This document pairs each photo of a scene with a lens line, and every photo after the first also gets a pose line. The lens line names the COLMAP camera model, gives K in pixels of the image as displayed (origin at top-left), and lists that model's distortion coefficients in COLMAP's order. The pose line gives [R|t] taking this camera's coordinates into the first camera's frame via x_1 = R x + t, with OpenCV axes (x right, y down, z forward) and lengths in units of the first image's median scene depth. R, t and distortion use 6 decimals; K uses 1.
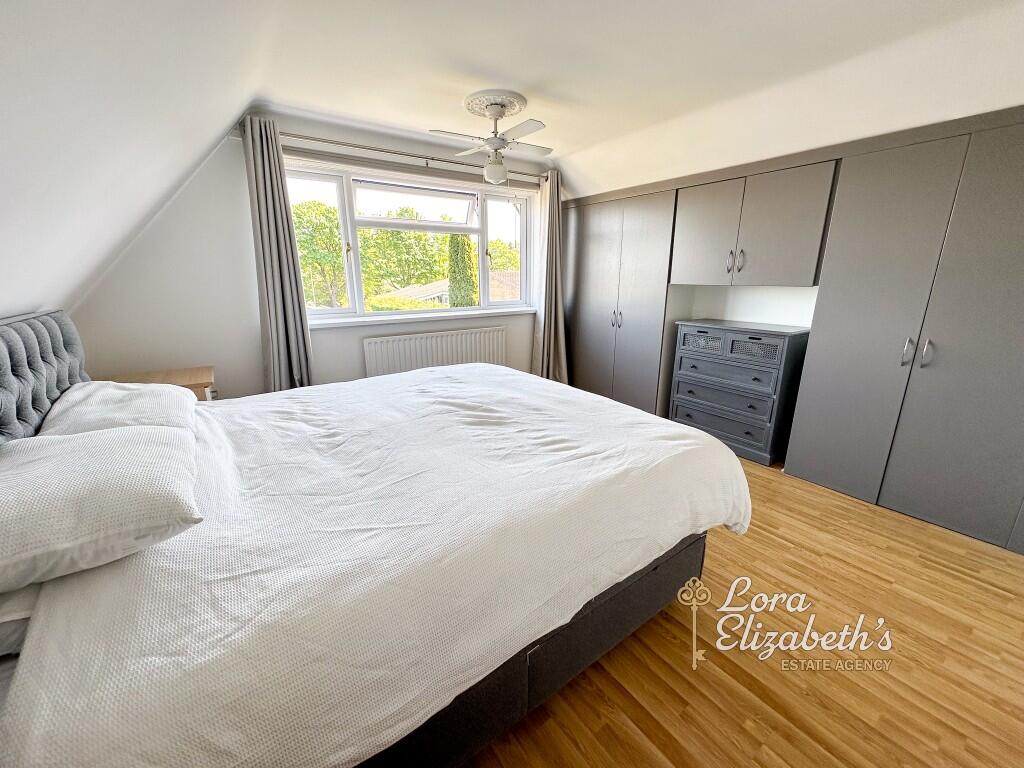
lens RADIAL K [[407.5, 0, 514.0], [0, 407.5, 383.7], [0, 0, 1]] dist [-0.001214, -0.000197]
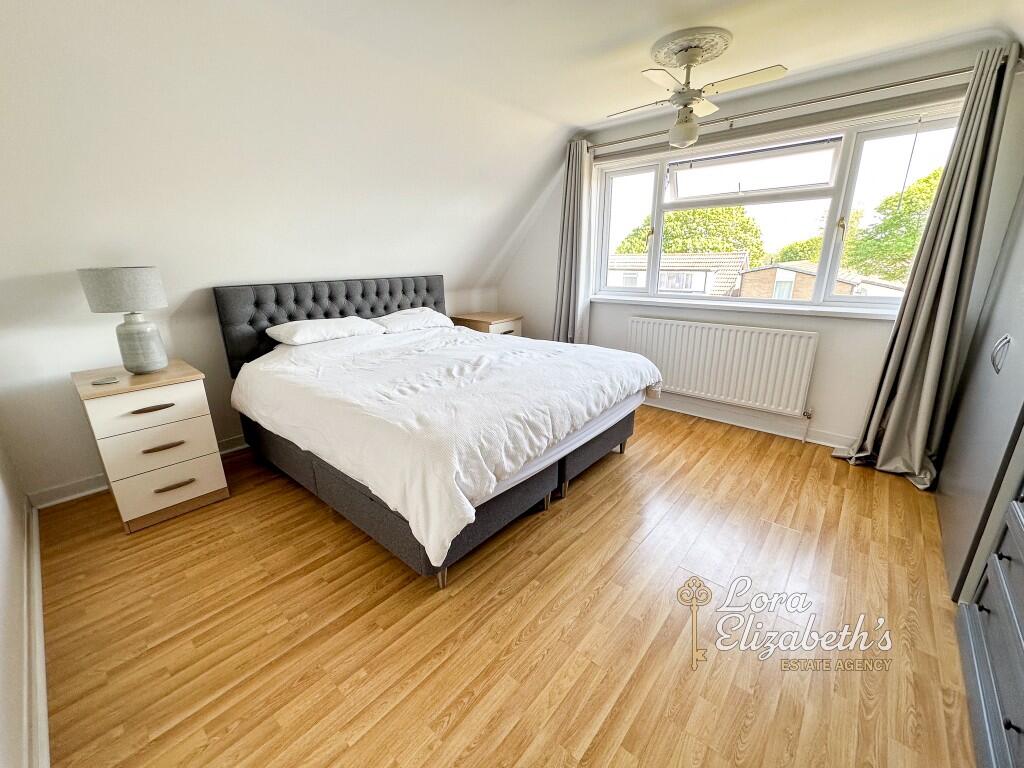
lens RADIAL K [[412.9, 0, 512.0], [0, 412.9, 384.0], [0, 0, 1]] dist [-0.000765, -0.000068]
pose [[0.235490, 0.284231, -0.929385, 1.314145], [-0.241433, 0.943411, 0.227346, -0.234537], [0.941411, 0.170846, 0.290787, 0.841498]]
